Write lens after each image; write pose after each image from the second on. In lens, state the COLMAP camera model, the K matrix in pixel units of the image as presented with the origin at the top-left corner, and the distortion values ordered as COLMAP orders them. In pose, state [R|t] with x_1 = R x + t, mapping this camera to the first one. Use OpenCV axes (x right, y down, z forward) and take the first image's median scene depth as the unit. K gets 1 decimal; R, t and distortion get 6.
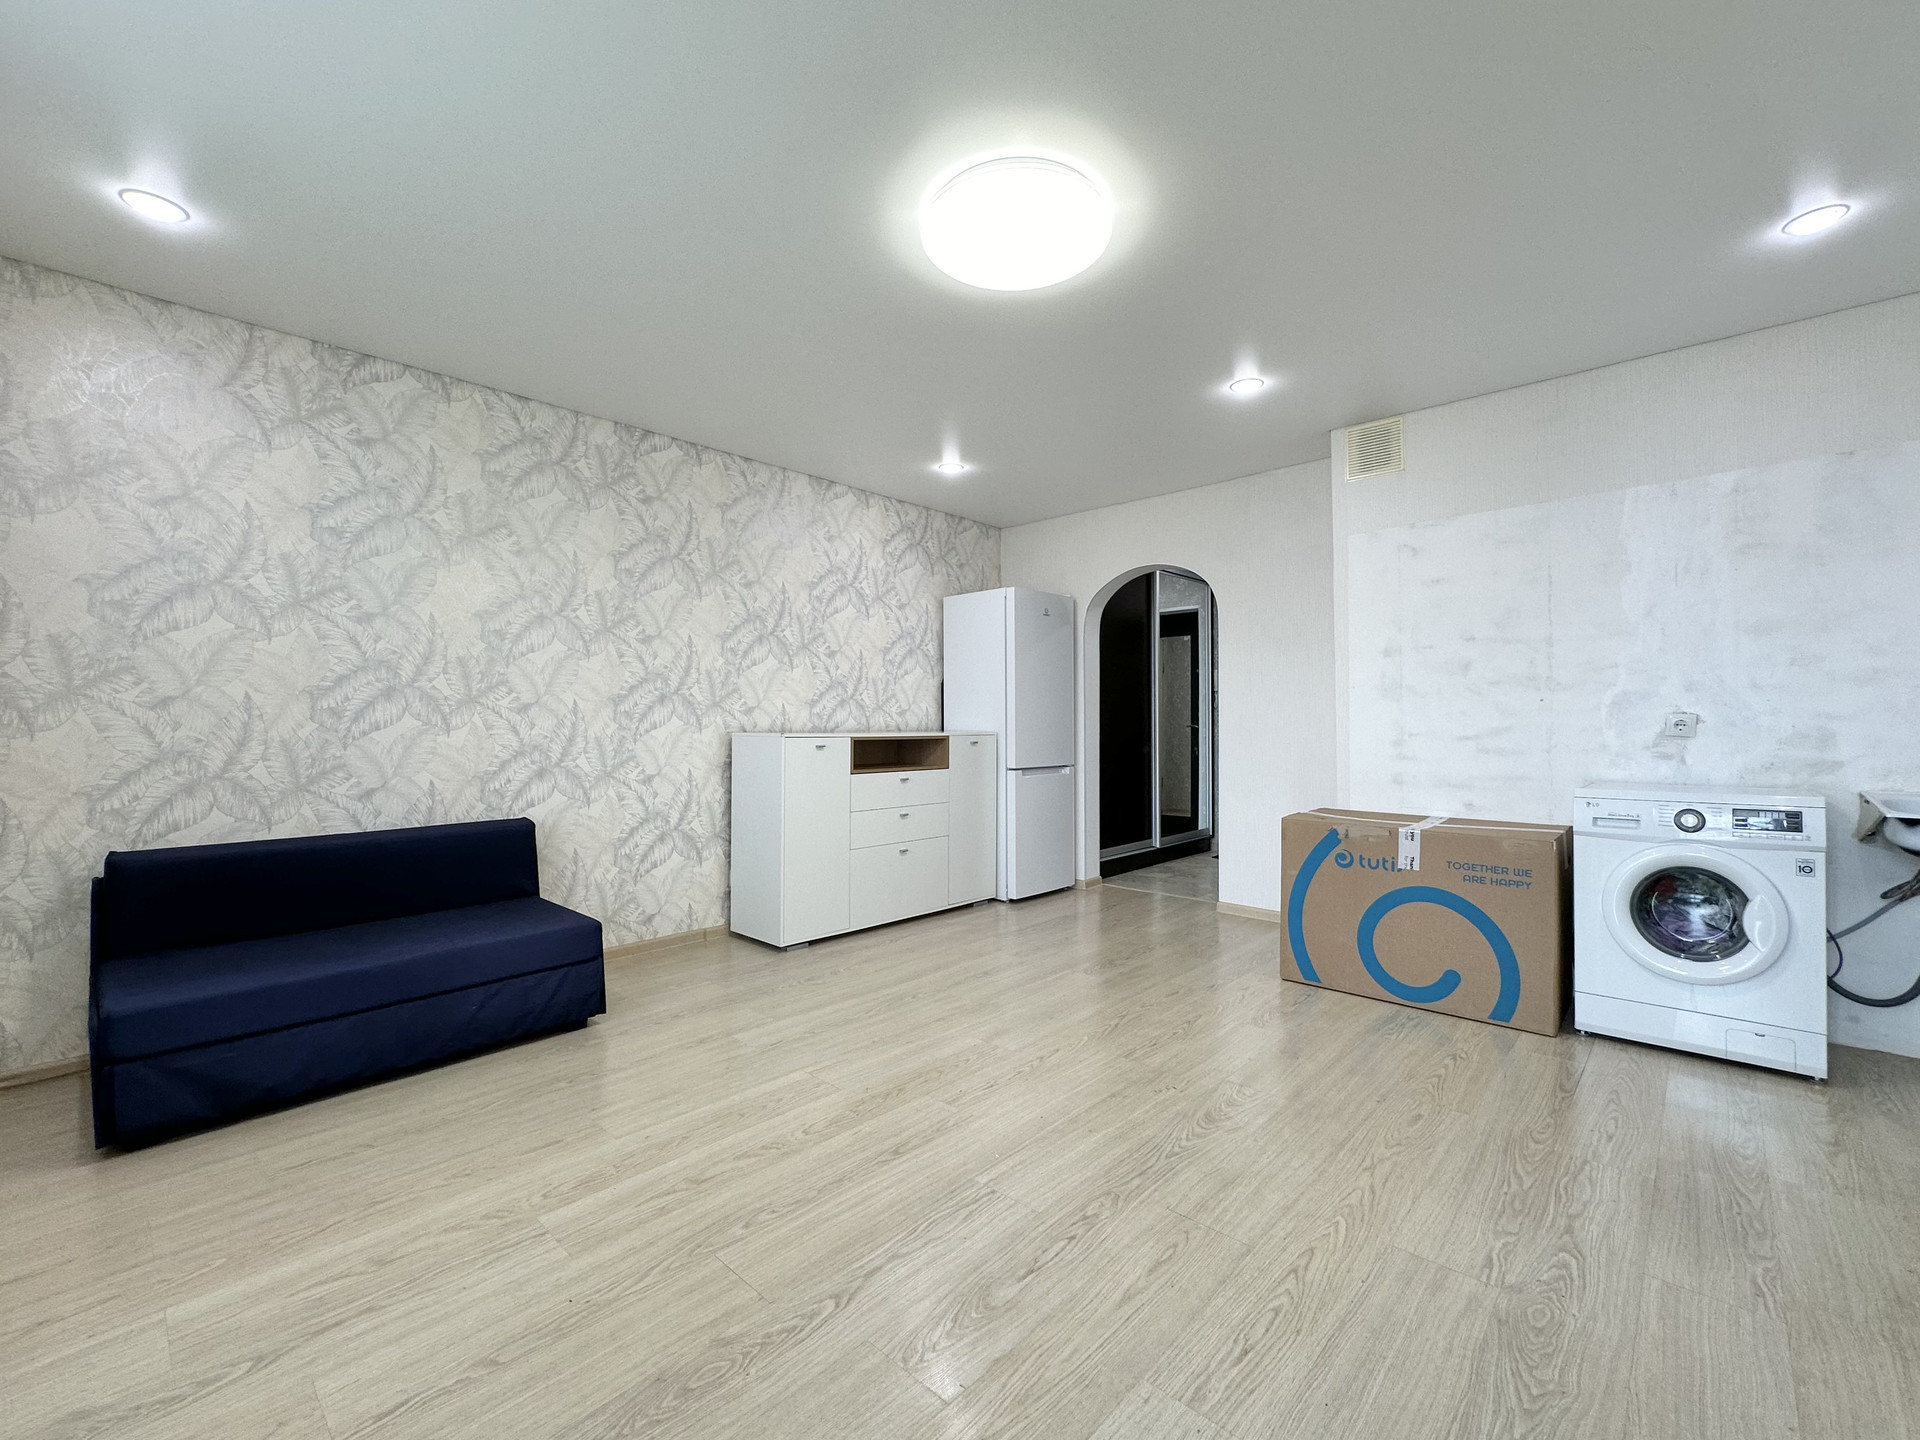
lens RADIAL K [[812.7, 0, 956.5], [0, 812.7, 720.9], [0, 0, 1]] dist [-0.003957, 0.000327]
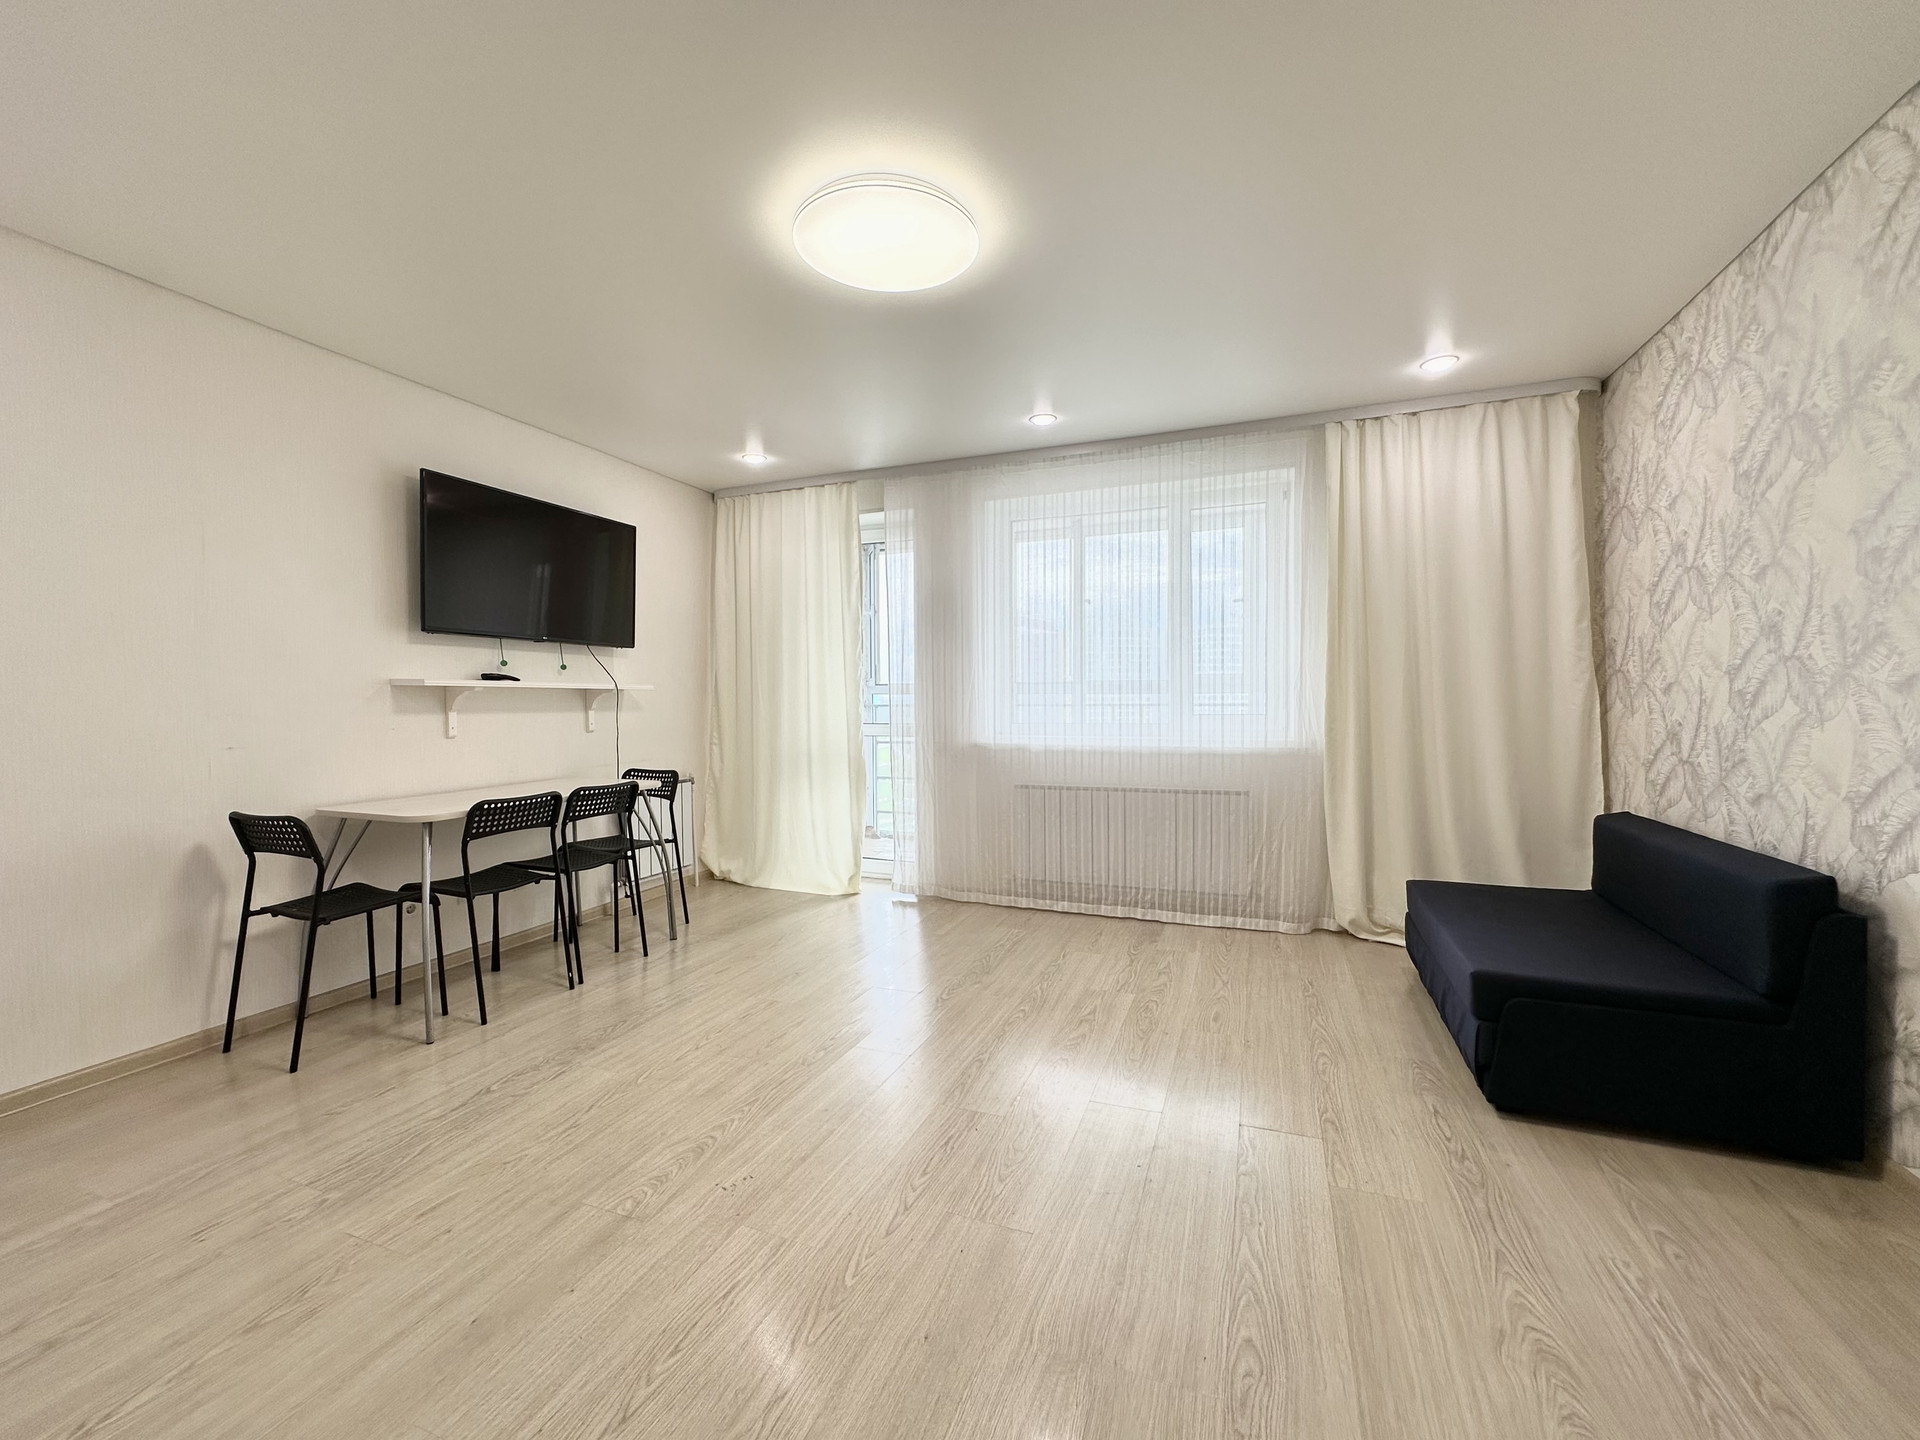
lens RADIAL K [[768.9, 0, 956.3], [0, 768.9, 725.2], [0, 0, 1]] dist [-0.008489, 0.001191]
pose [[-0.931555, 0.019521, -0.363075, 0.246620], [0.011091, 0.999619, 0.025287, -0.008134], [0.363430, 0.019529, -0.931417, 1.357550]]
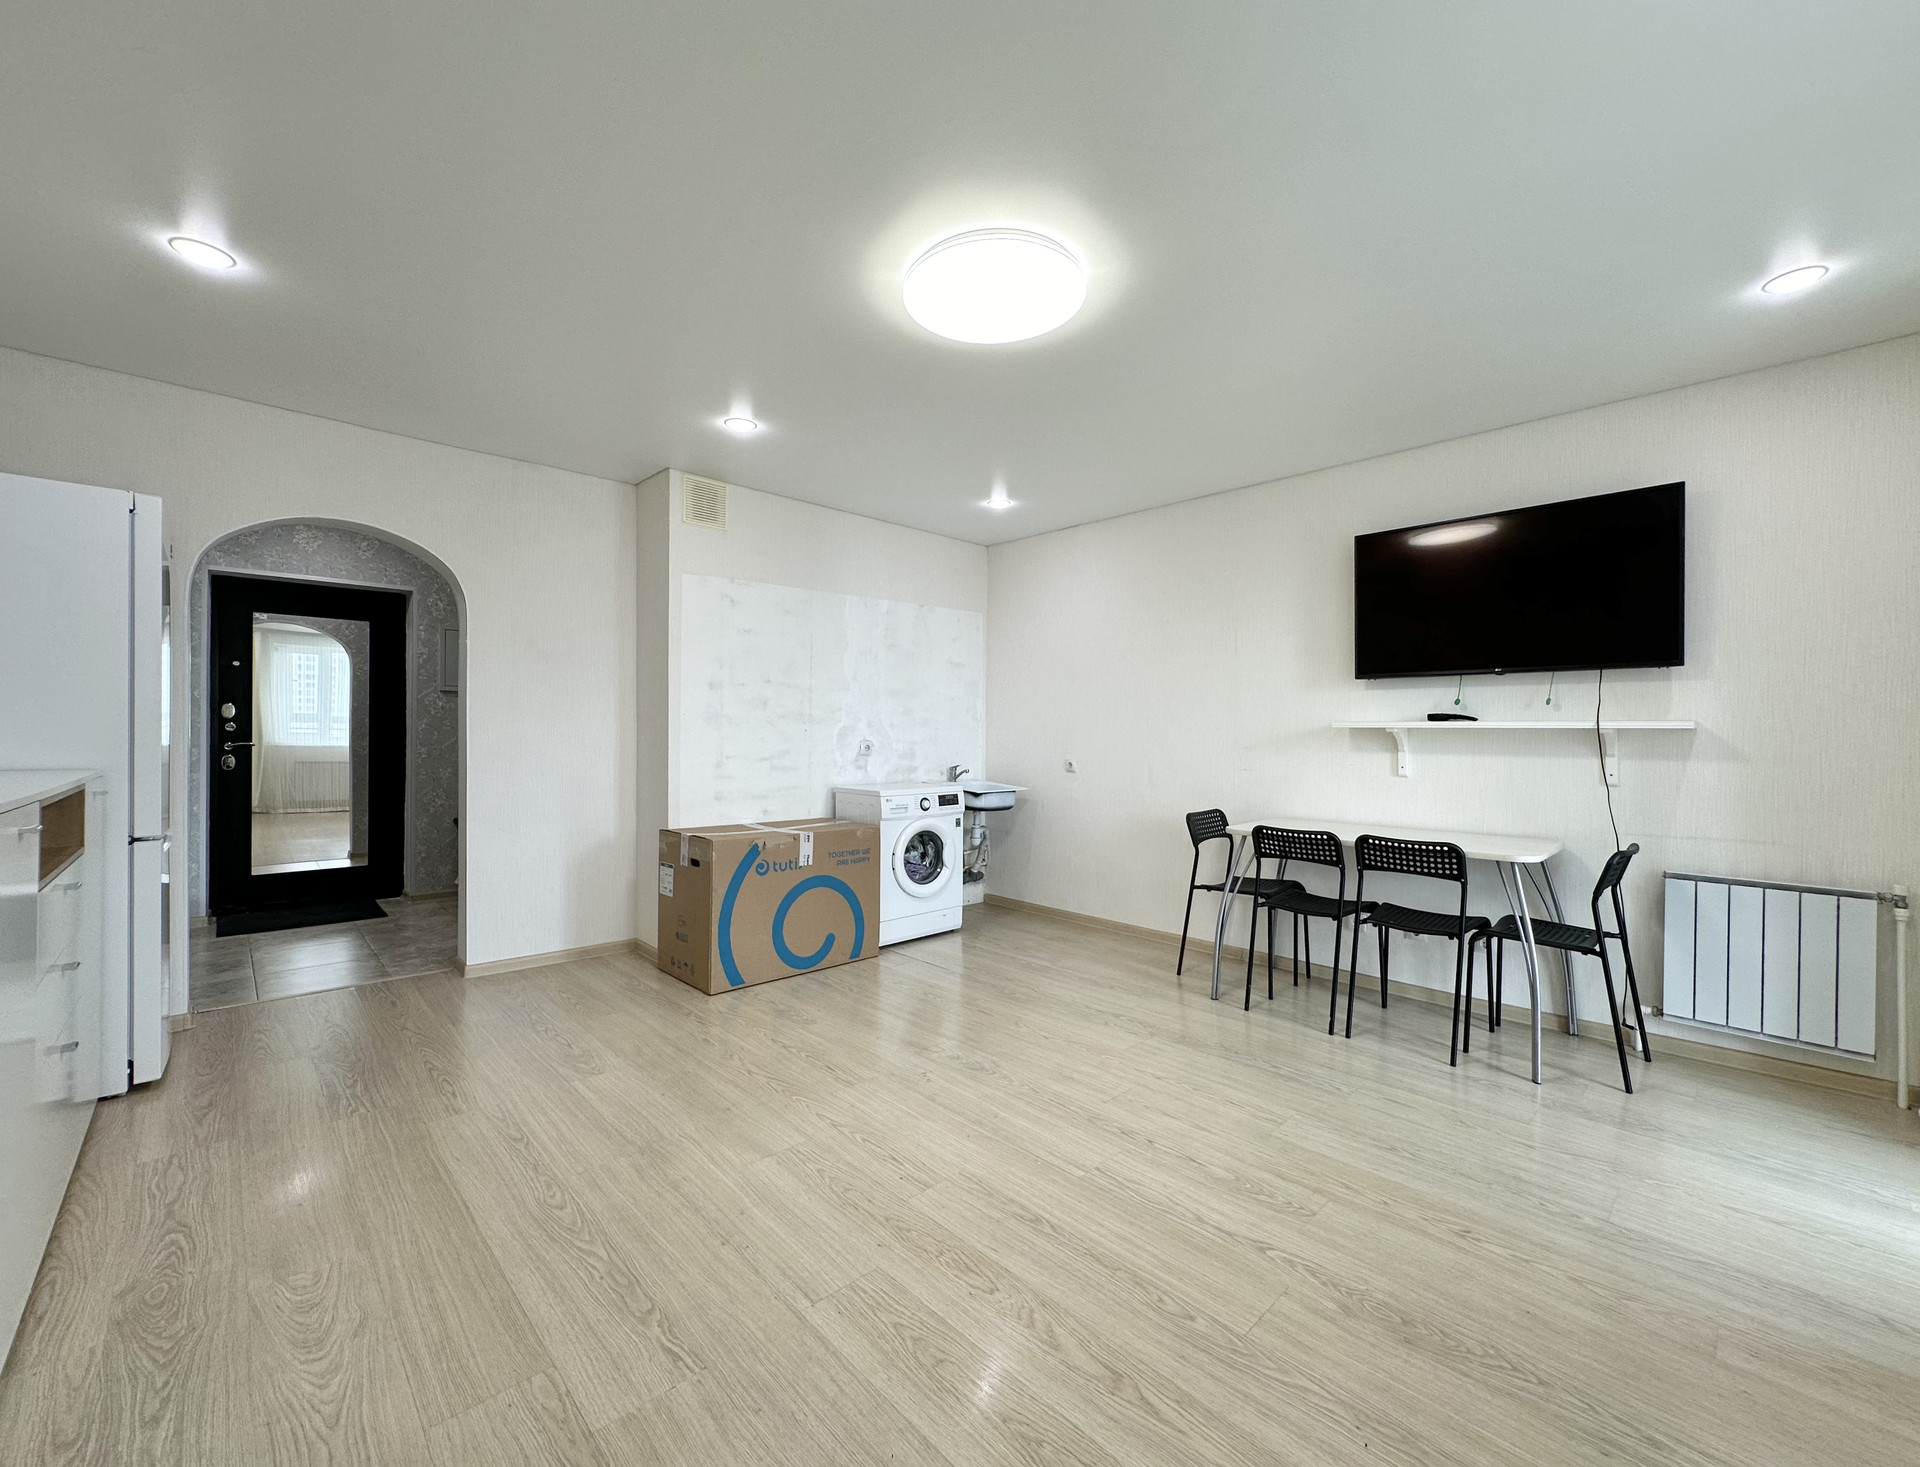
lens RADIAL K [[783.4, 0, 982.7], [0, 783.4, 733.7], [0, 0, 1]] dist [-0.006652, 0.000280]
pose [[0.041747, 0.000839, 0.999128, -0.650609], [-0.013497, 0.999909, -0.000276, -0.025171], [-0.999037, -0.013474, 0.041754, 0.675681]]
